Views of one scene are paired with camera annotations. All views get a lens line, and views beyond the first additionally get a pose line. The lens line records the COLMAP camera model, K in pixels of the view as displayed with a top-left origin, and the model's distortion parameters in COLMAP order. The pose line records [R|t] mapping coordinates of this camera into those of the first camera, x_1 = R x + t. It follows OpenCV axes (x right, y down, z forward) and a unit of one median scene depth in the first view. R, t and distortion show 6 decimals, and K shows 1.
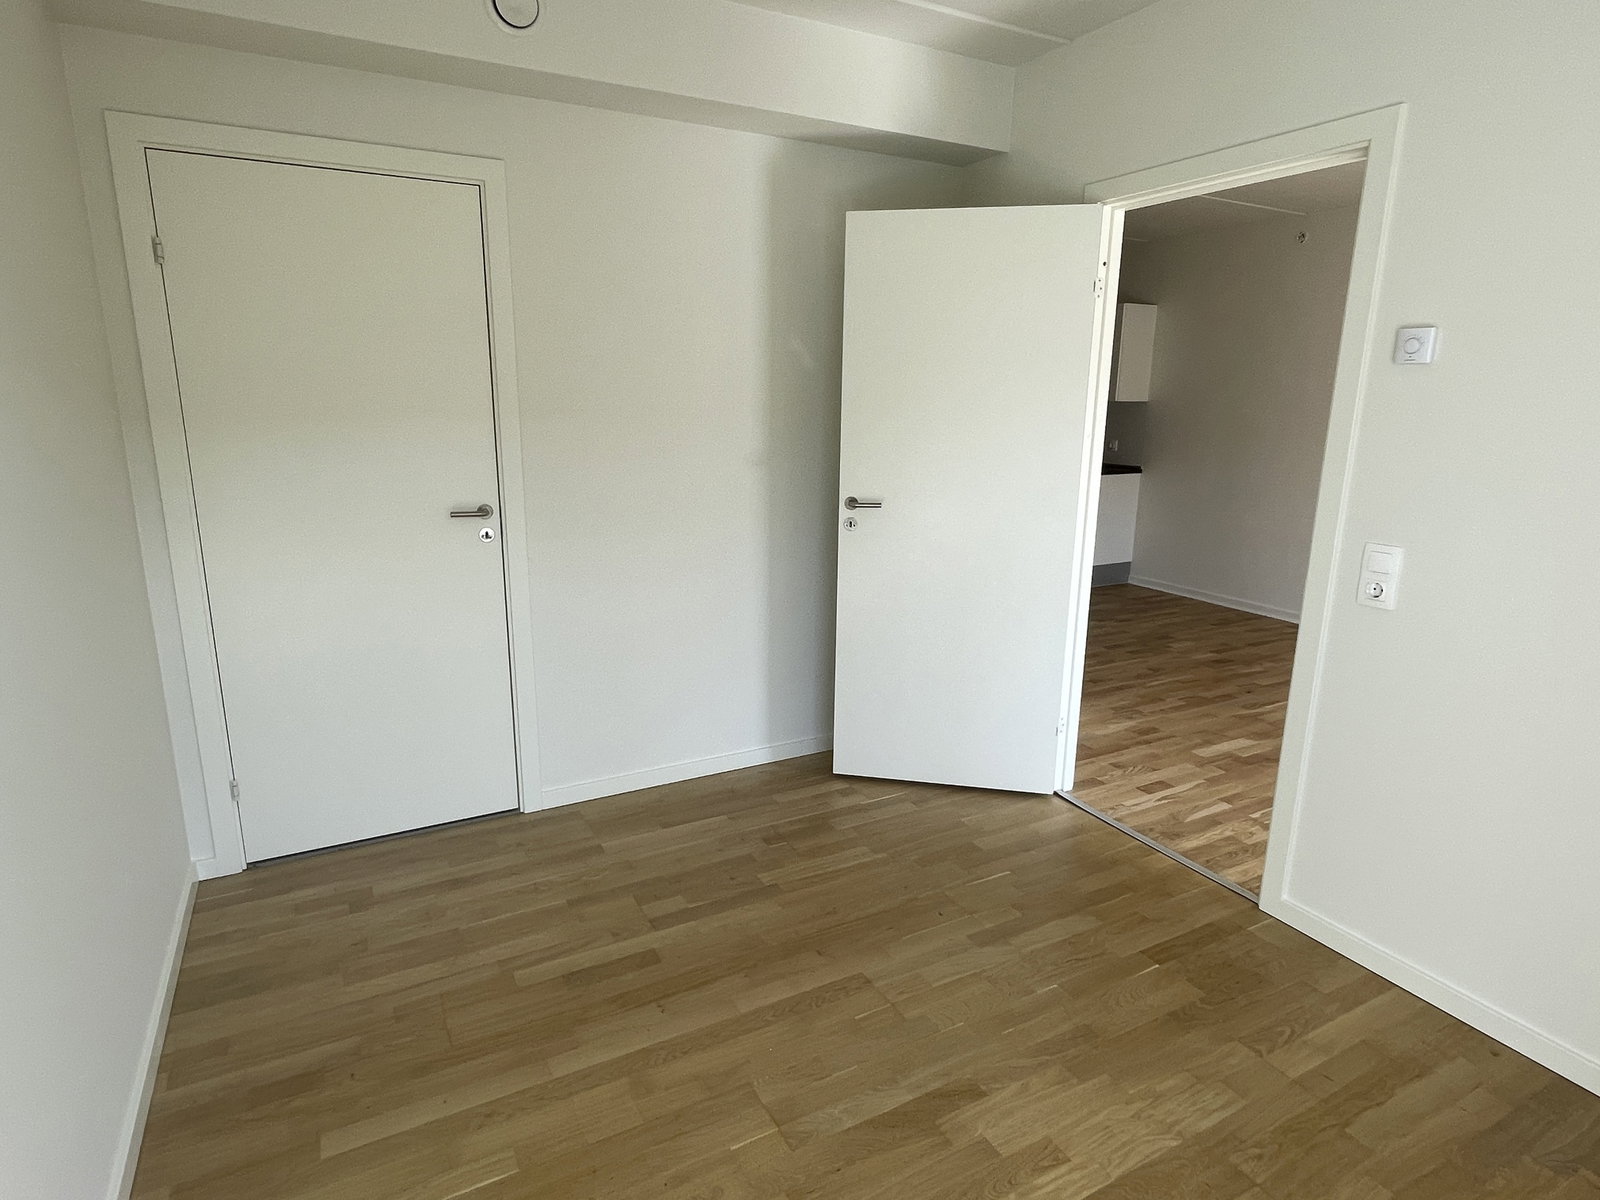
lens RADIAL K [[882.3, 0, 795.1], [0, 882.3, 596.1], [0, 0, 1]] dist [0.012466, -0.002197]
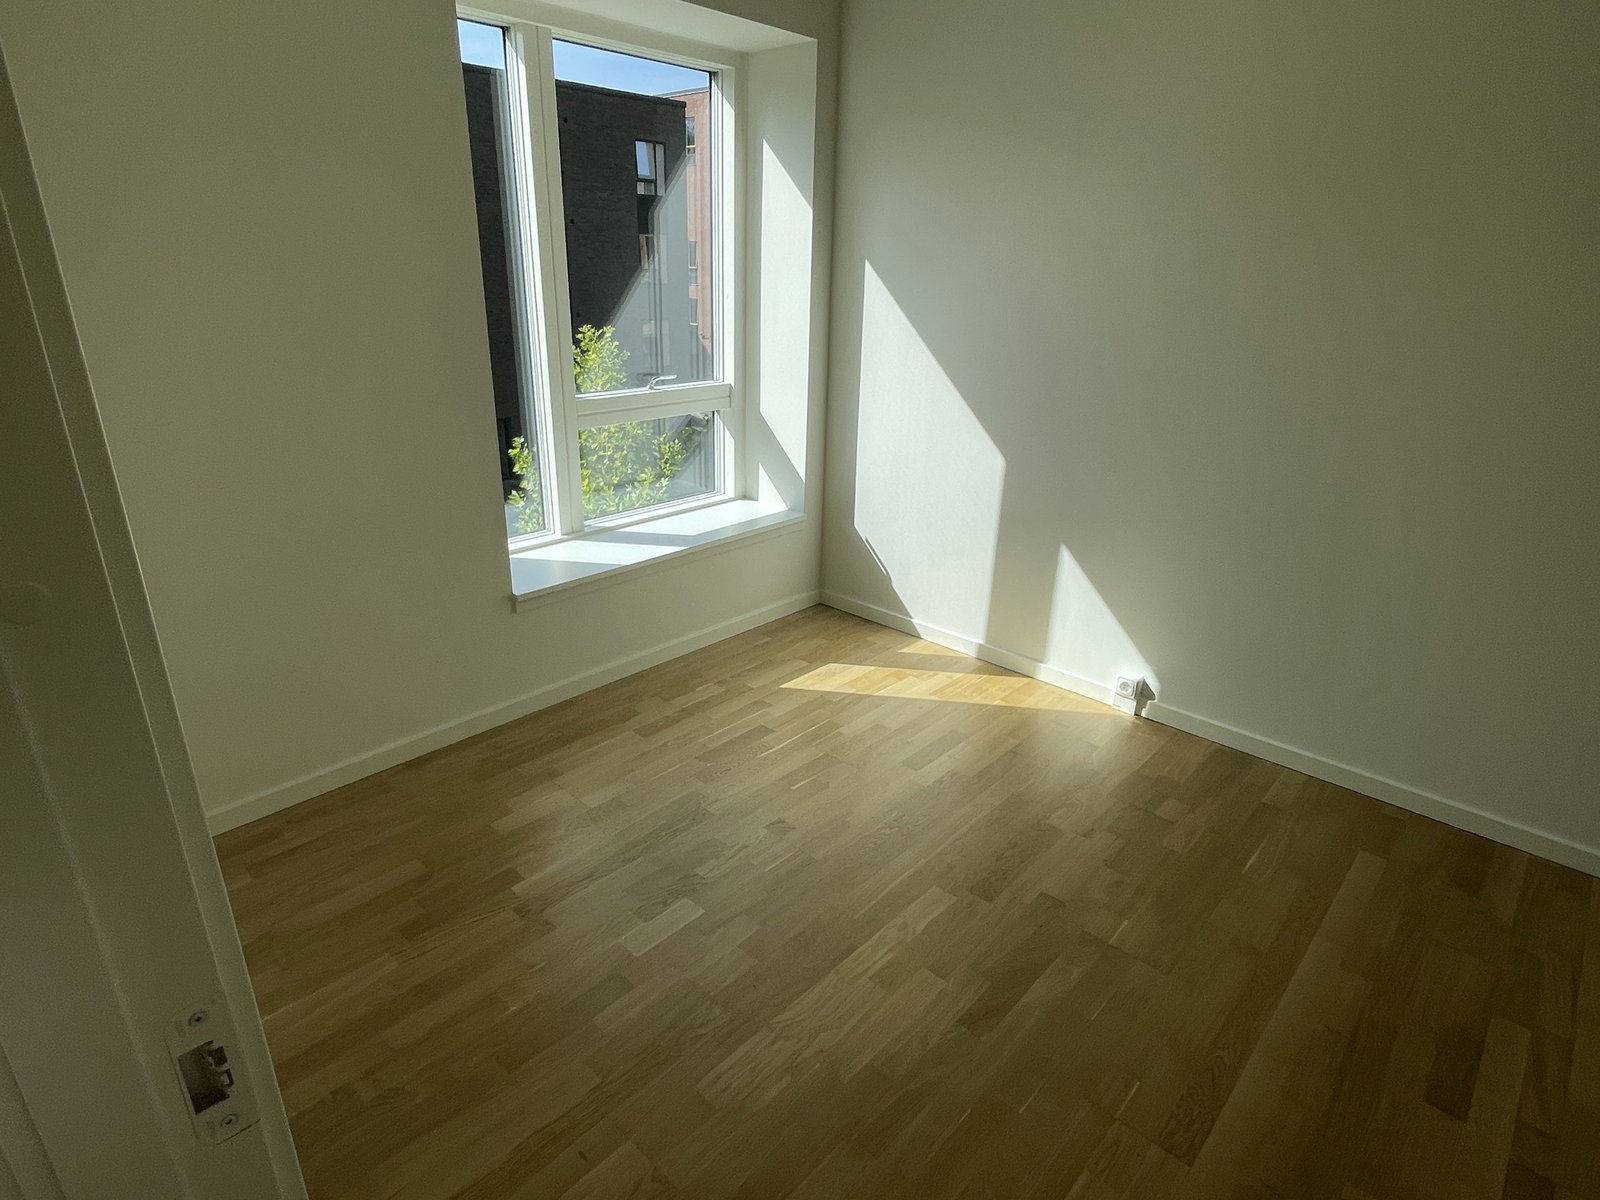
lens RADIAL K [[882.3, 0, 800.6], [0, 882.3, 596.0], [0, 0, 1]] dist [0.012466, -0.002197]
pose [[-0.943638, 0.081135, -0.320880, 0.628926], [-0.115733, 0.827402, 0.549556, -0.319751], [0.310085, 0.555718, -0.771378, 1.387987]]
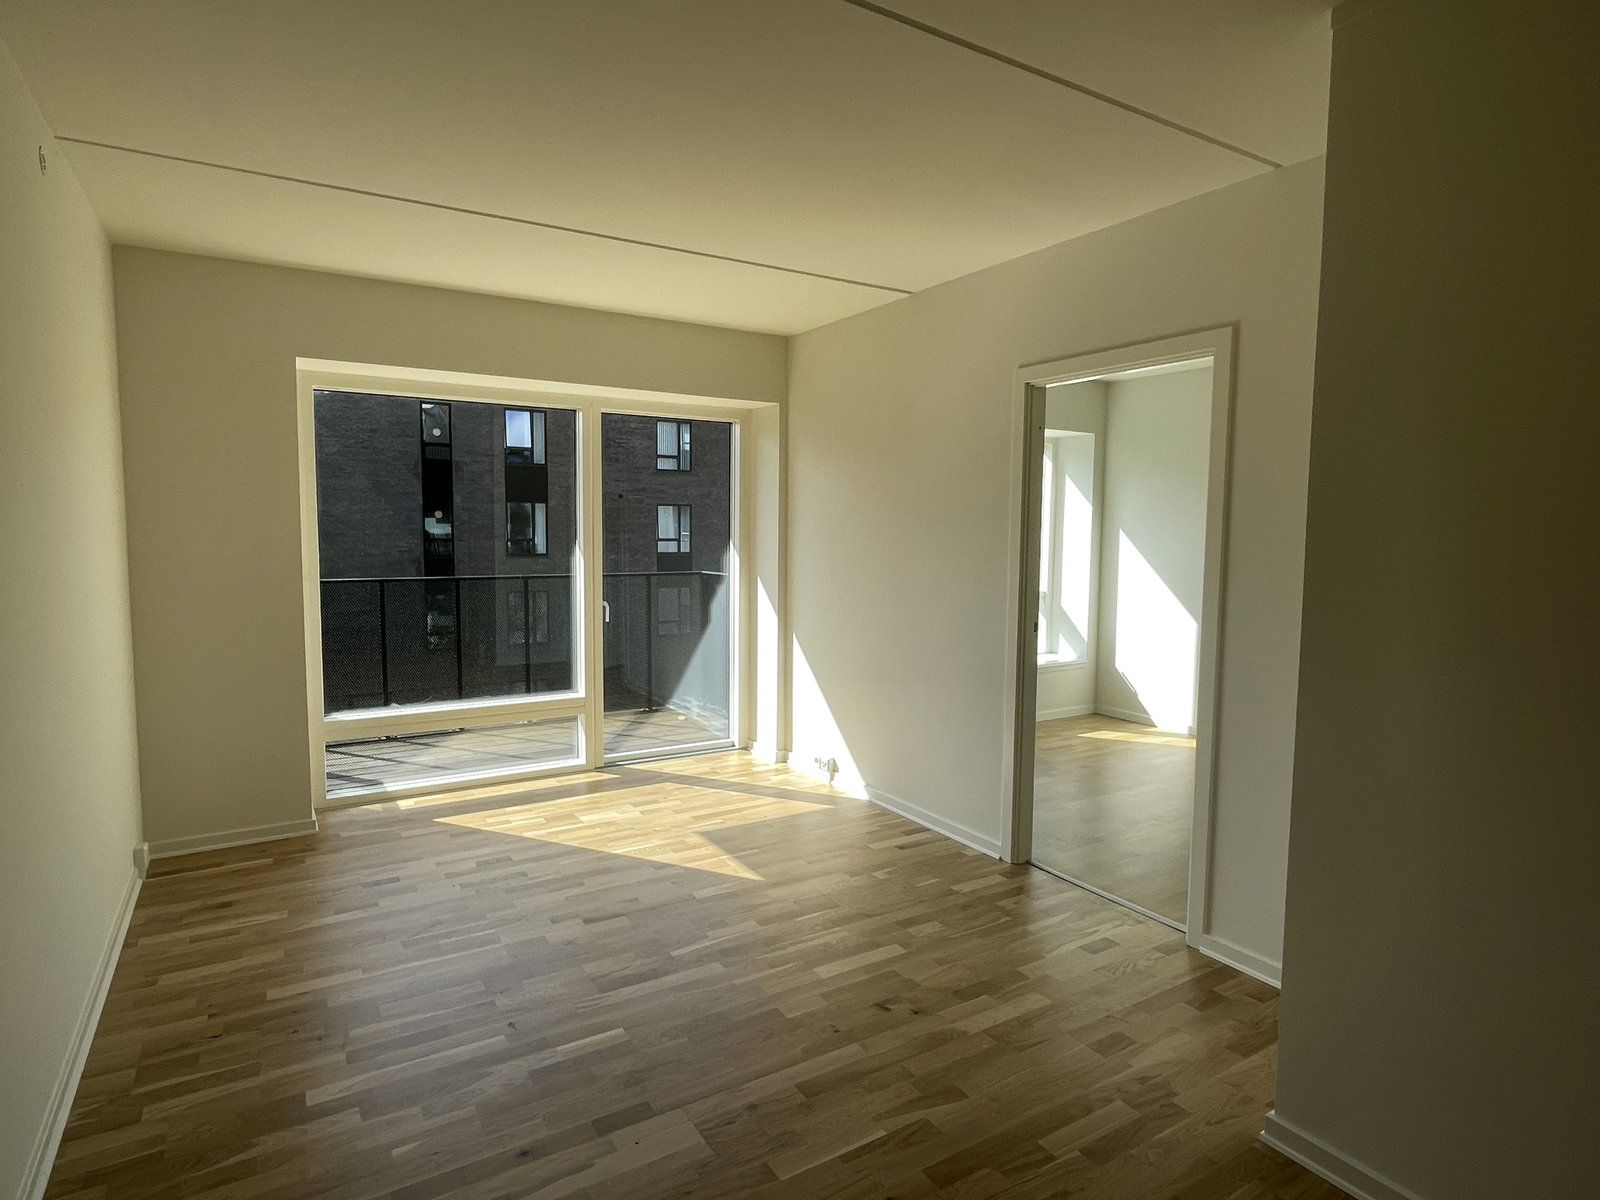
lens RADIAL K [[882.3, 0, 810.3], [0, 882.3, 601.1], [0, 0, 1]] dist [0.012466, -0.002197]
pose [[-0.997690, -0.017566, -0.065628, 0.958864], [-0.036979, 0.950772, 0.307676, -0.488384], [0.056992, 0.309392, -0.949225, 2.162051]]
